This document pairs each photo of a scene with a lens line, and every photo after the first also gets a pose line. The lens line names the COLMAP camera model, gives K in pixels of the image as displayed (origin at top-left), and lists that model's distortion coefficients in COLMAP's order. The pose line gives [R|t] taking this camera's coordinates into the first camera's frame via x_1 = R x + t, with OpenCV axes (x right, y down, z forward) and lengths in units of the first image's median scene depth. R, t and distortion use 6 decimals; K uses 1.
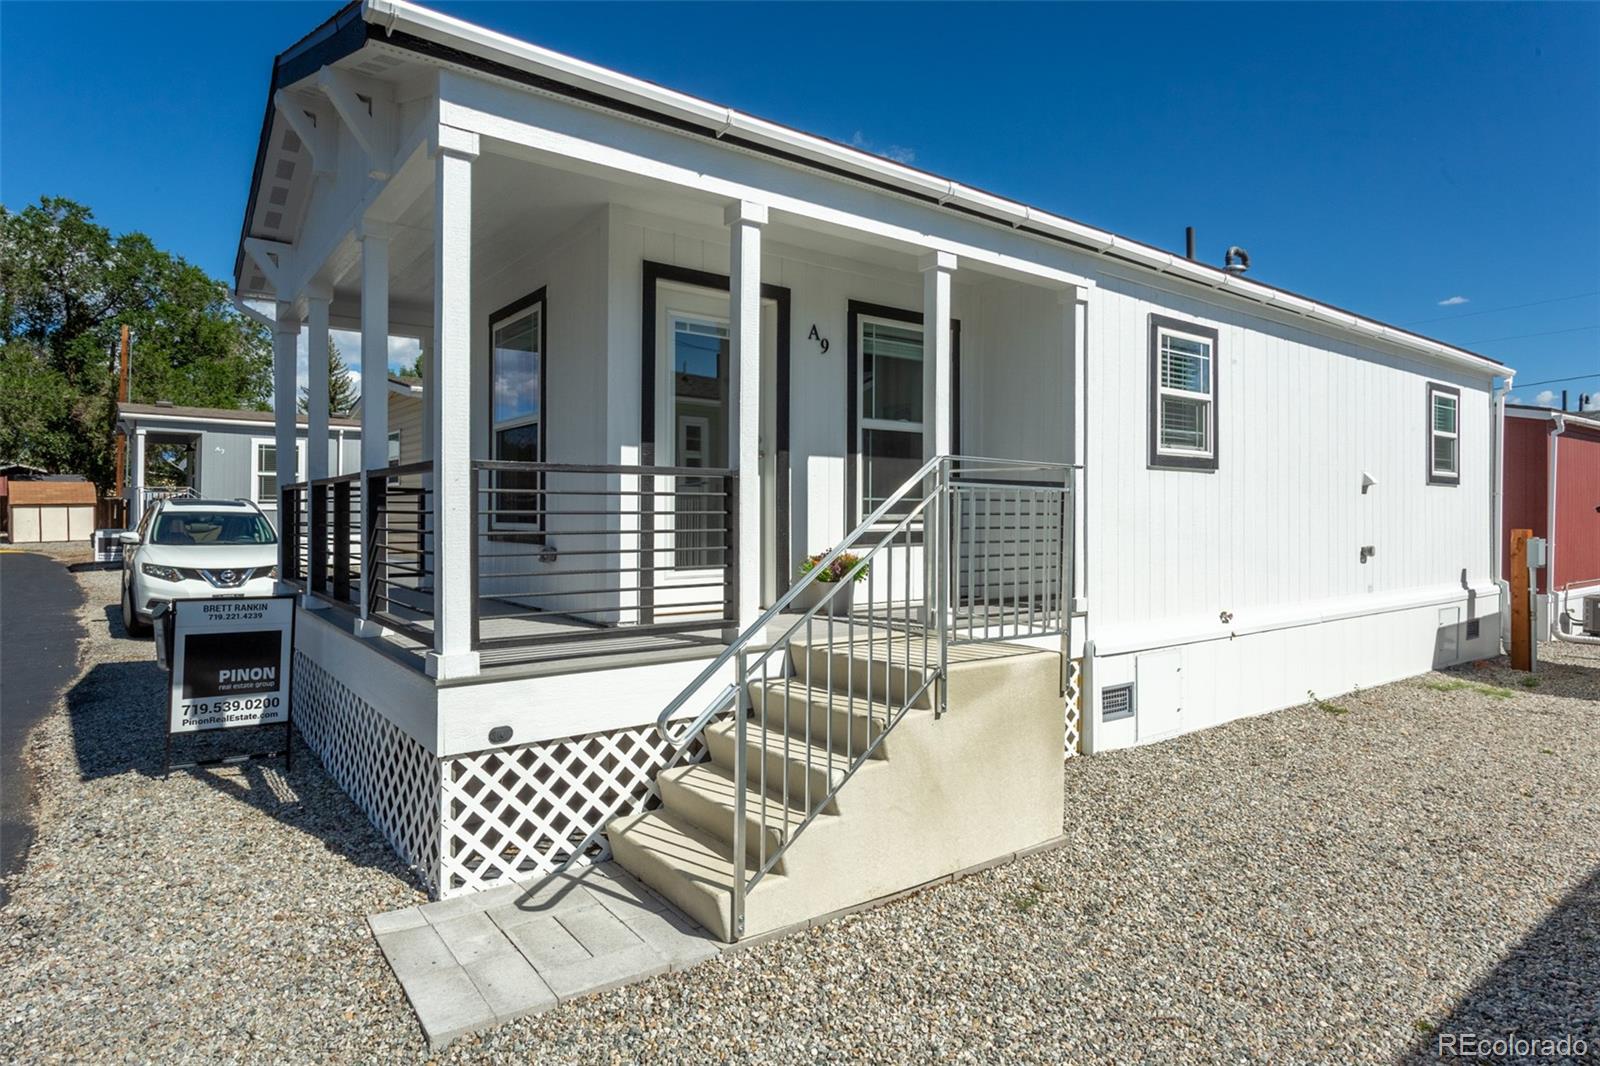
lens RADIAL K [[831.6, 0, 907.0], [0, 831.6, 498.5], [0, 0, 1]] dist [0.003874, 0.000282]
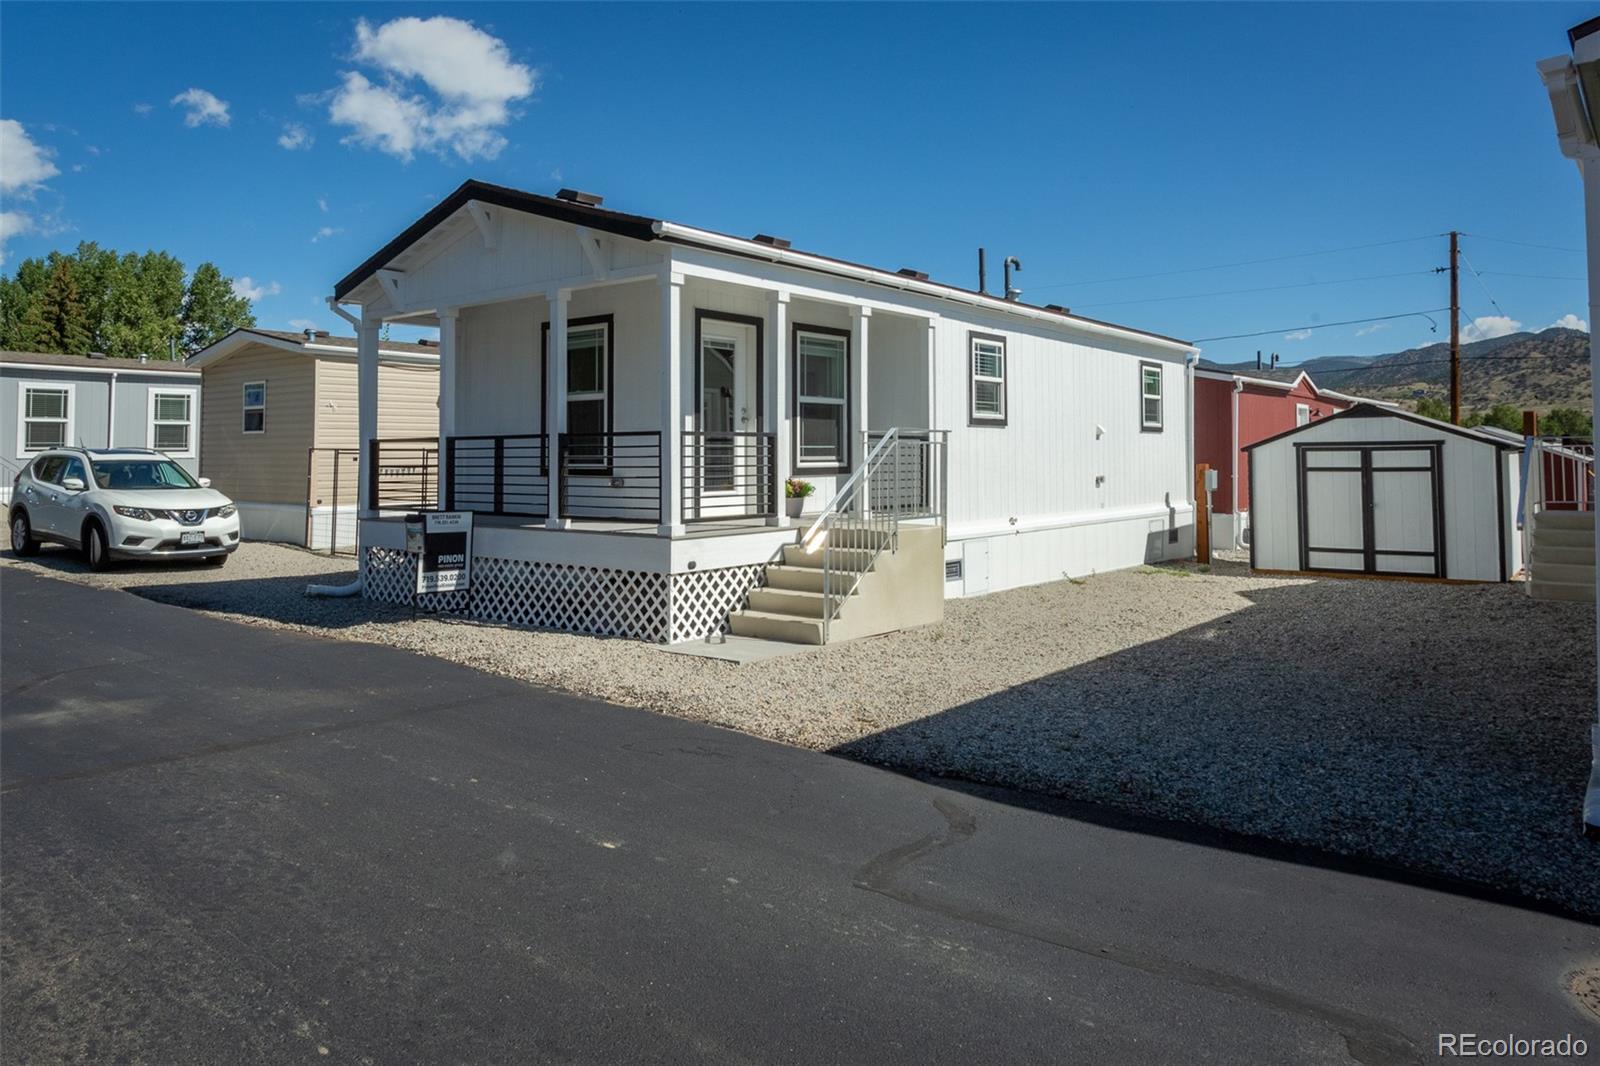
lens RADIAL K [[1095.3, 0, 823.3], [0, 1095.3, 400.0], [0, 0, 1]] dist [0.004241, 0.001648]
pose [[0.974780, 0.003266, 0.223146, -0.499858], [0.004209, 0.999446, -0.033015, -0.020366], [-0.223130, 0.033122, 0.974226, -1.099219]]
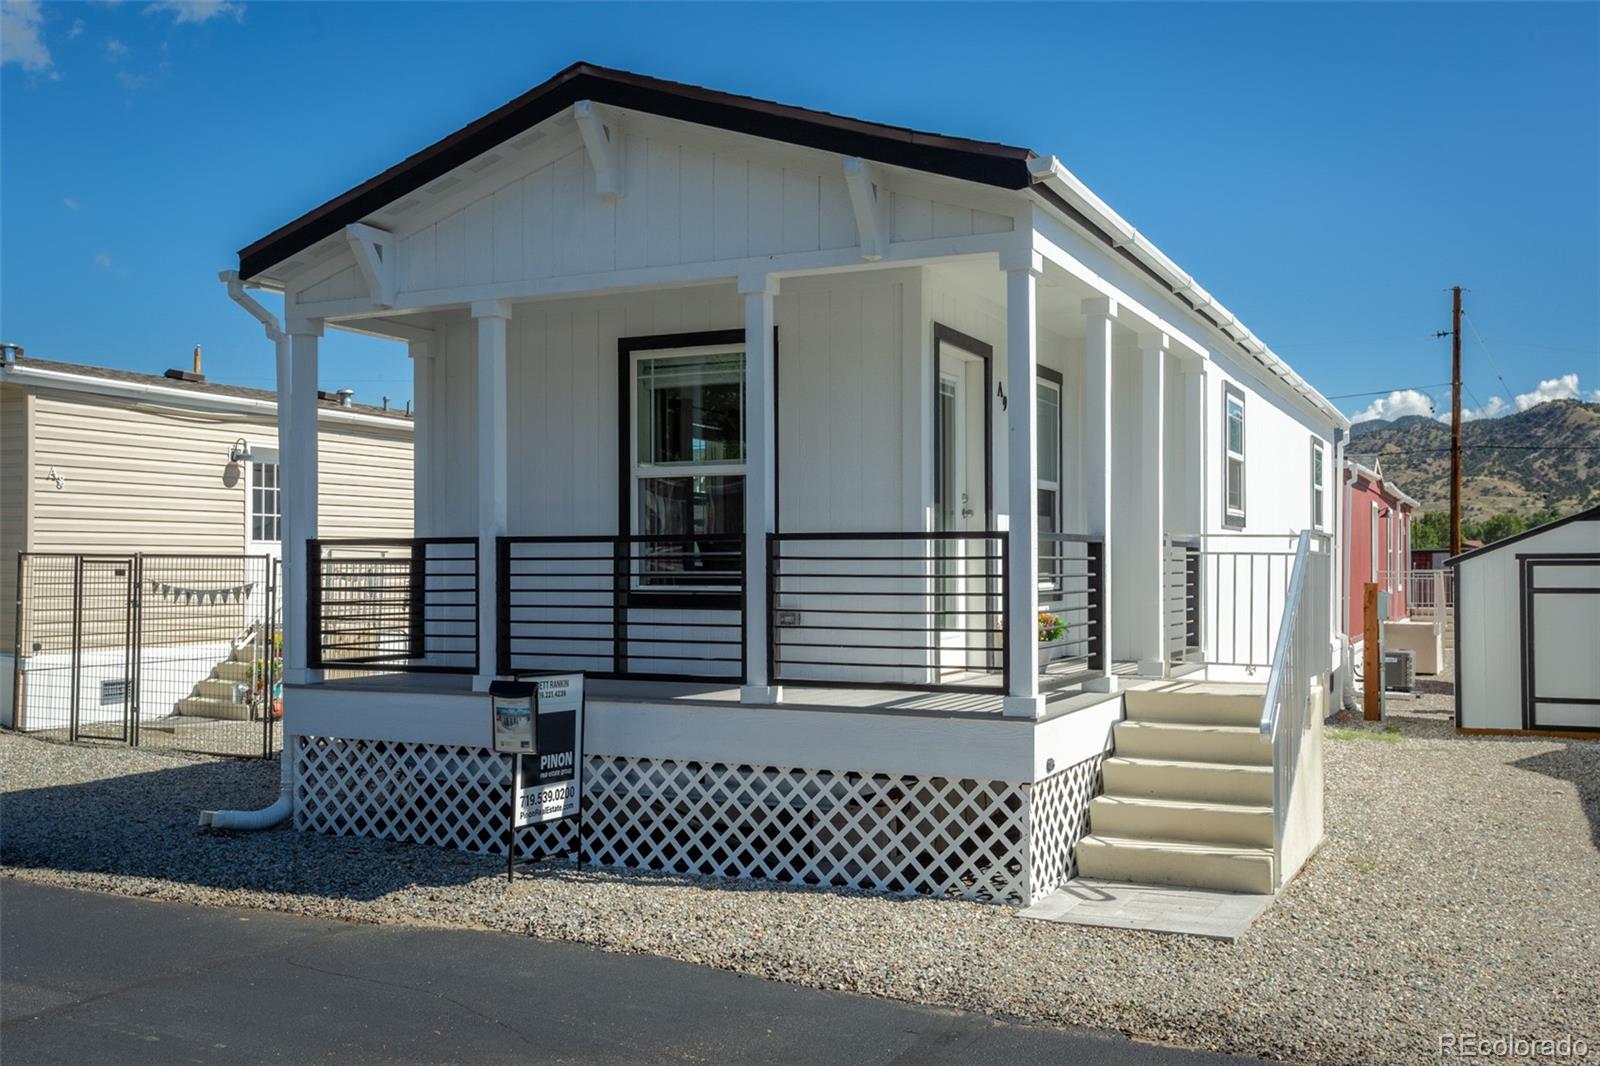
lens RADIAL K [[1448.4, 0, 800.0], [0, 1448.4, 533.0], [0, 0, 1]] dist [0.000903, 0.004608]
pose [[0.891908, 0.005987, 0.452177, -1.114193], [-0.005132, 0.999982, -0.003118, -0.022845], [-0.452188, 0.000460, 0.891923, -0.426458]]
